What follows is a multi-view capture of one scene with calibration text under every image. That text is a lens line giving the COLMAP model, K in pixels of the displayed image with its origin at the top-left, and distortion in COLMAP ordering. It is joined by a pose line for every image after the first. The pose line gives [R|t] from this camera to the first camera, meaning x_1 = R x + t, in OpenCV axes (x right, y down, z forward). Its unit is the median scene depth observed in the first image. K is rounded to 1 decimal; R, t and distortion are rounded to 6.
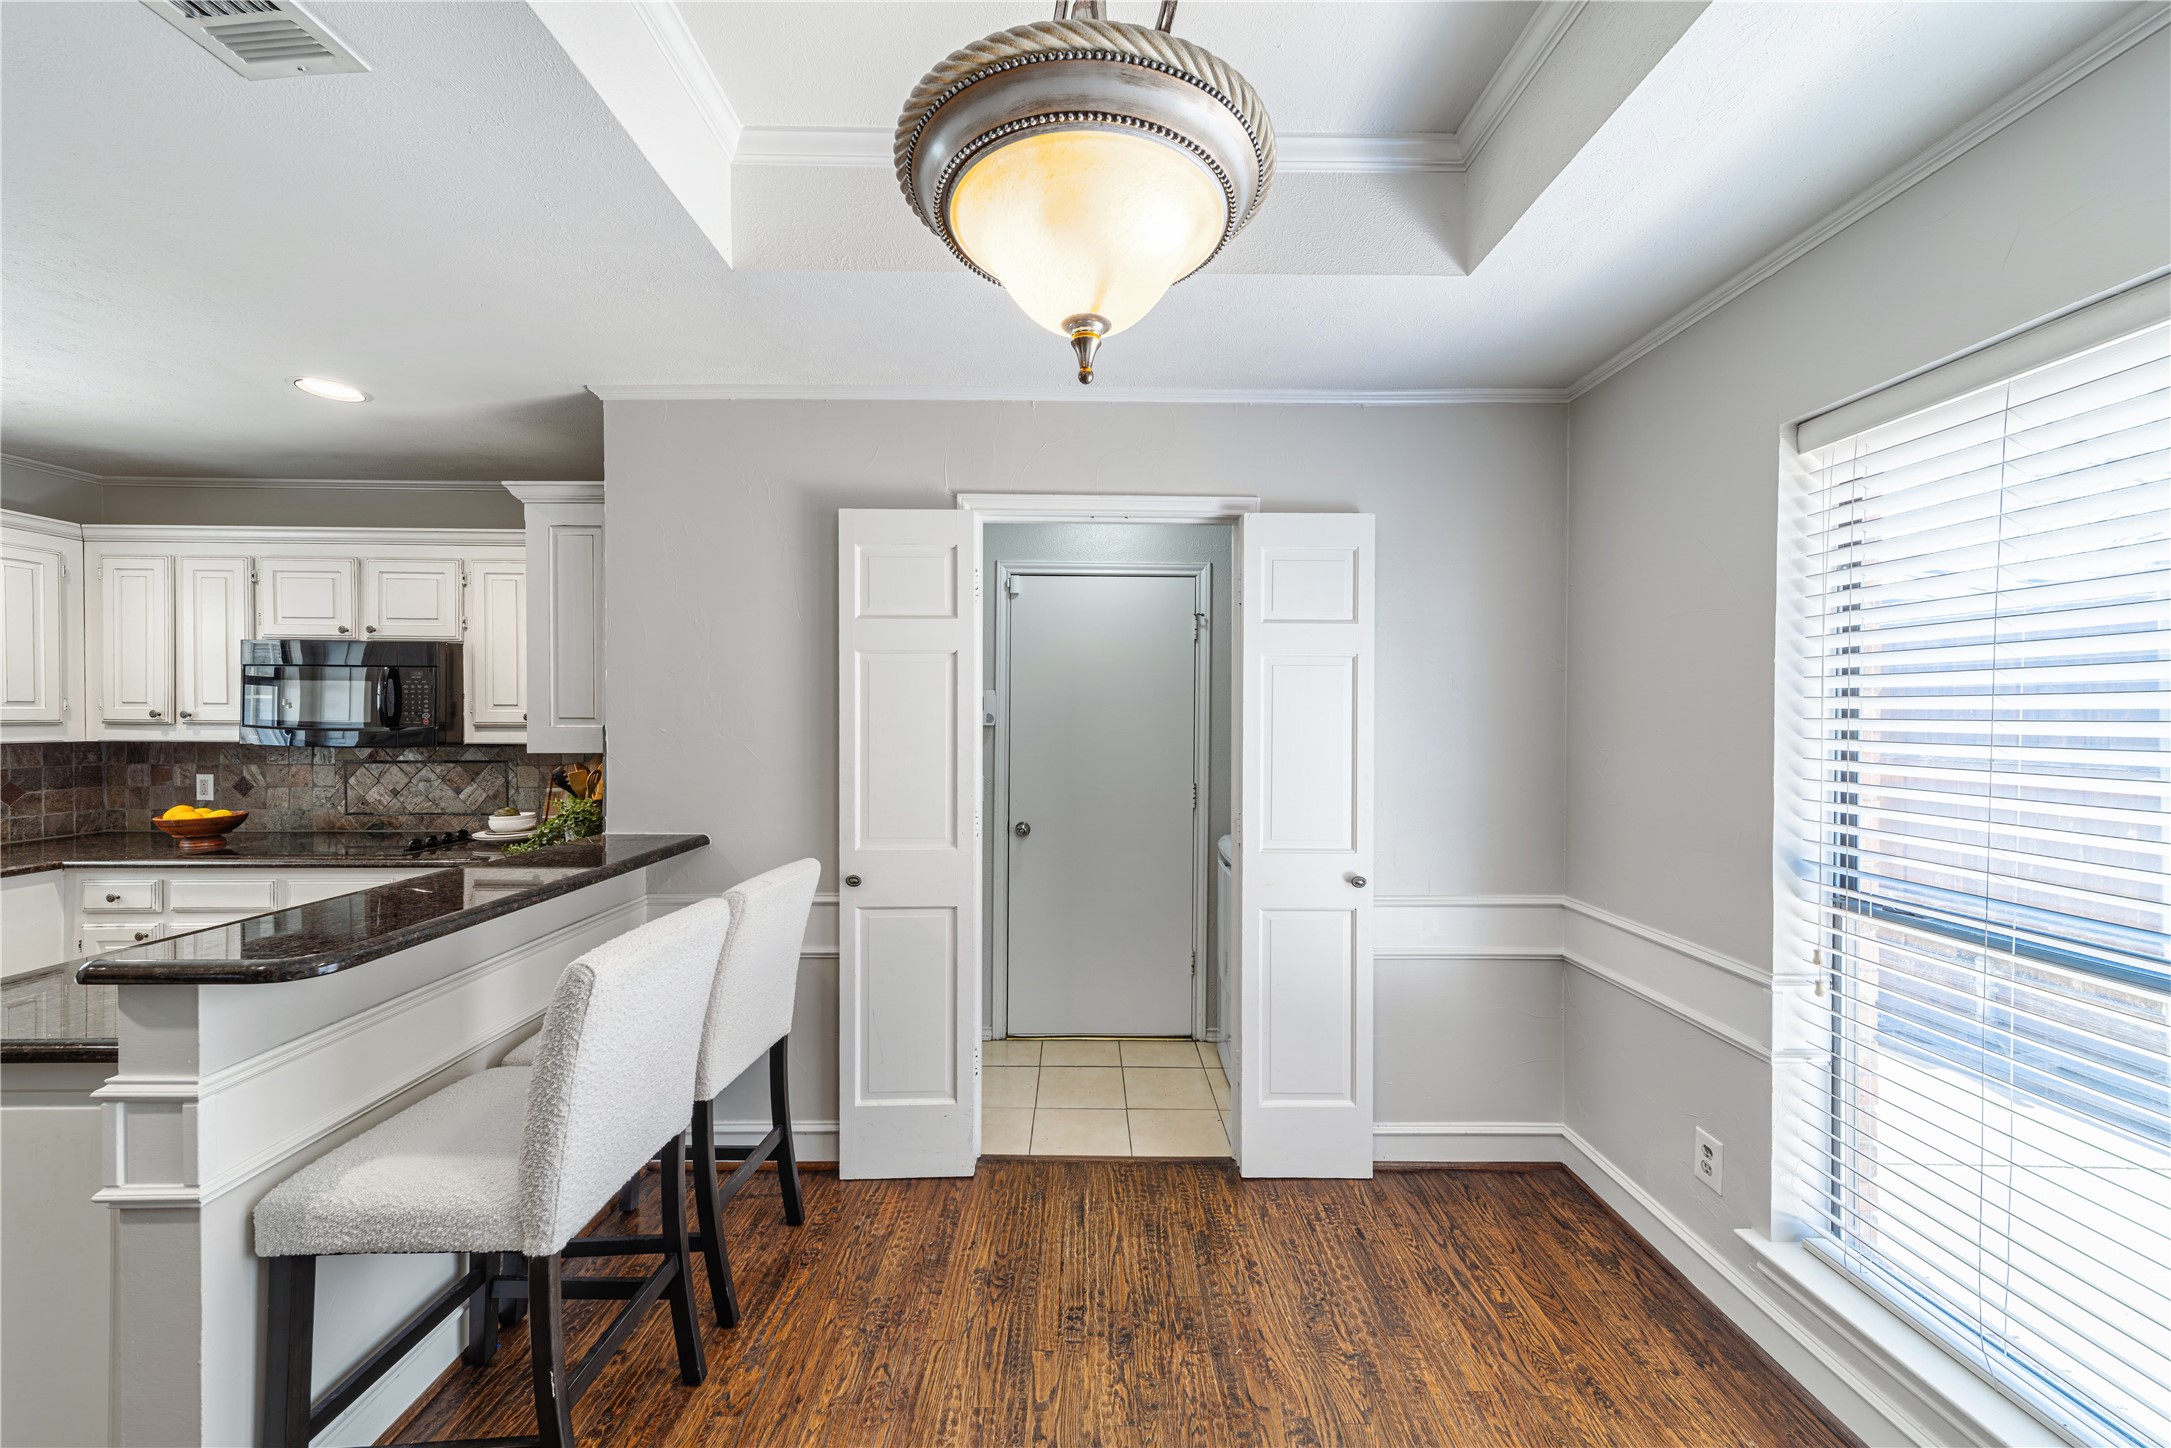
lens RADIAL K [[792.7, 0, 1081.0], [0, 792.7, 717.8], [0, 0, 1]] dist [0.002177, -0.000034]
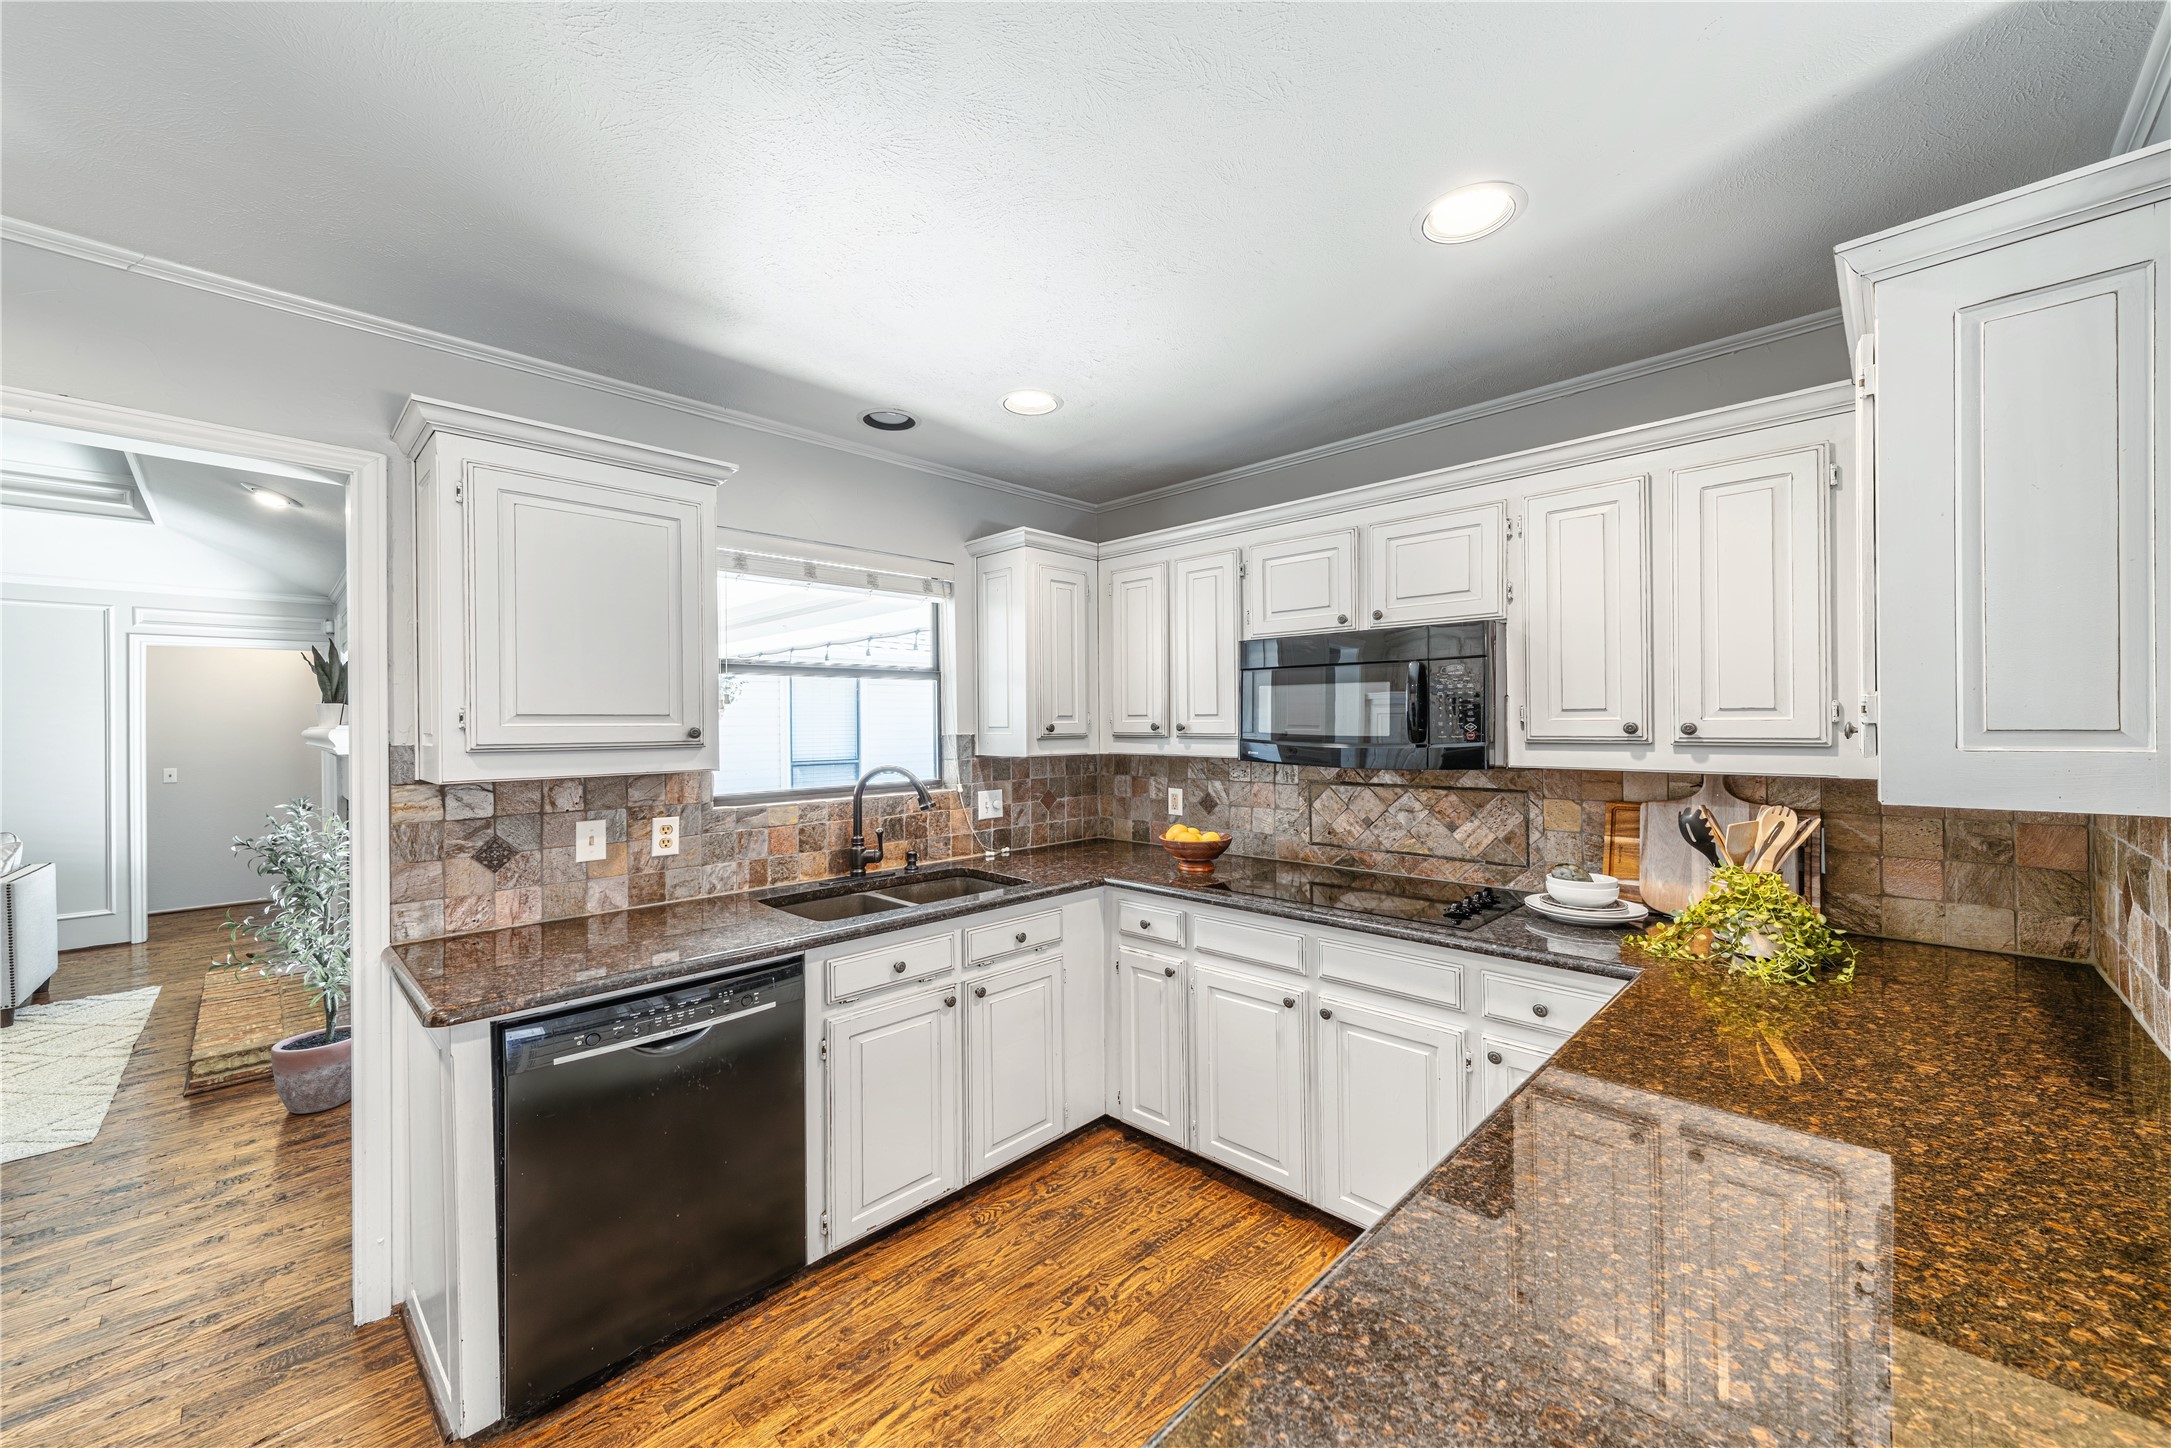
lens RADIAL K [[847.4, 0, 1183.1], [0, 847.4, 718.3], [0, 0, 1]] dist [0.002147, 0.000230]
pose [[0.767613, -0.012846, -0.640785, -0.695024], [0.006885, 0.999907, -0.011798, -0.004057], [0.640877, 0.004645, 0.767630, 0.337291]]
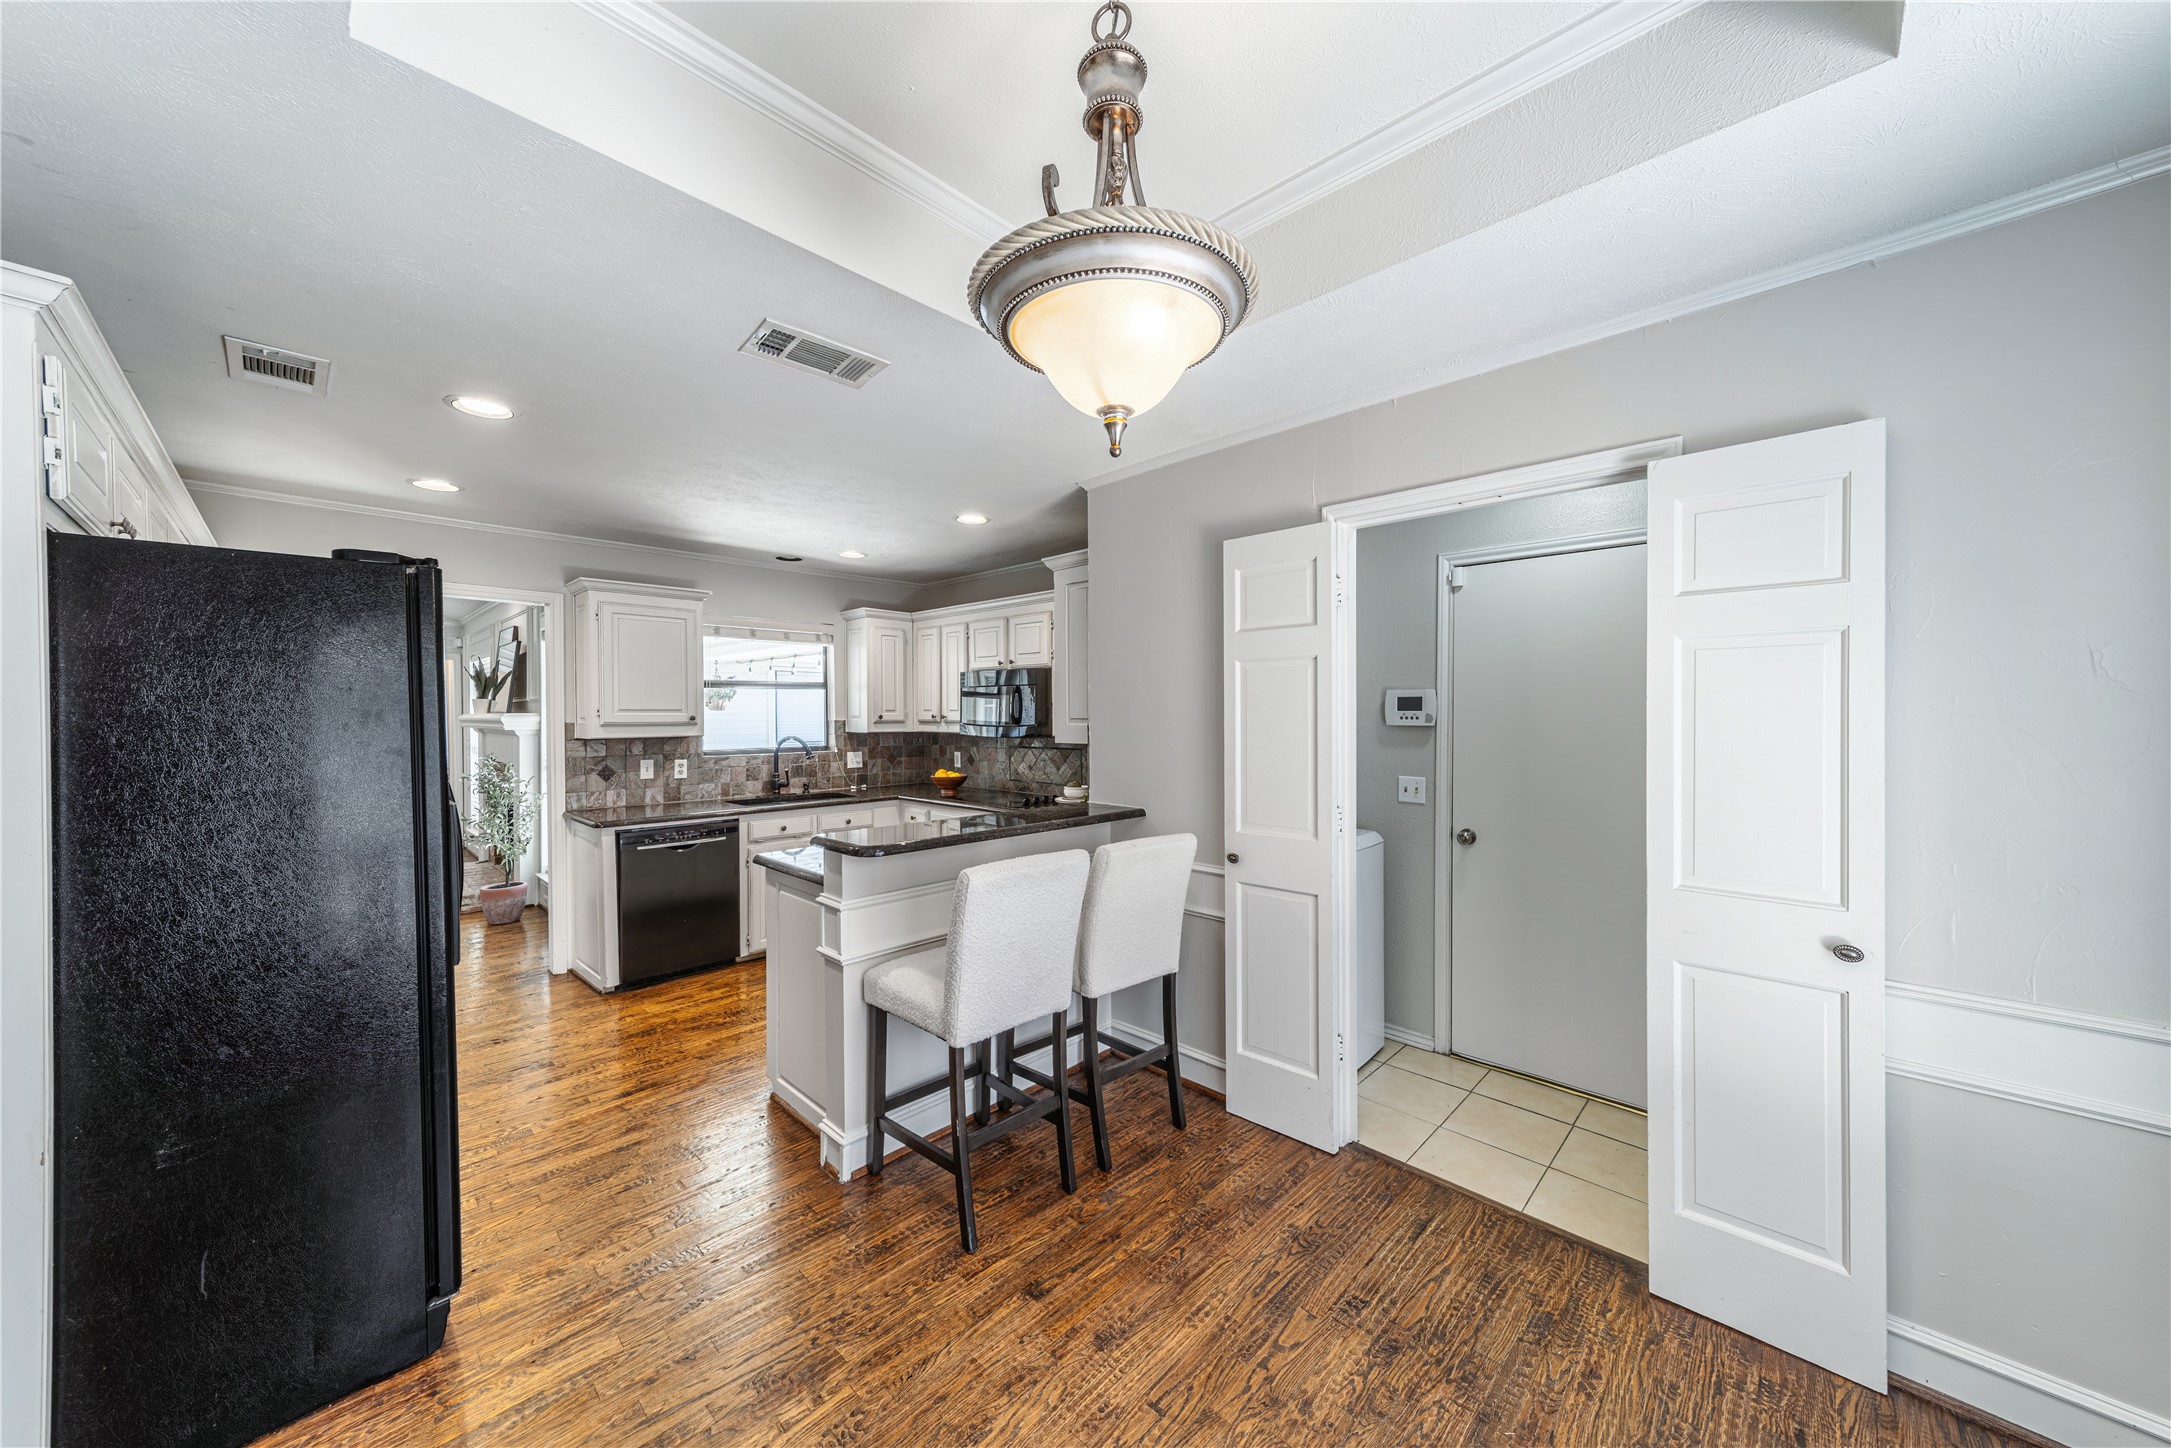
lens RADIAL K [[748.5, 0, 1036.7], [0, 748.5, 717.1], [0, 0, 1]] dist [0.000005, -0.000106]
pose [[0.692807, -0.002272, -0.721120, 0.269439], [0.001221, 0.999997, -0.001978, -0.000023], [0.721122, 0.000490, 0.692808, 0.025444]]
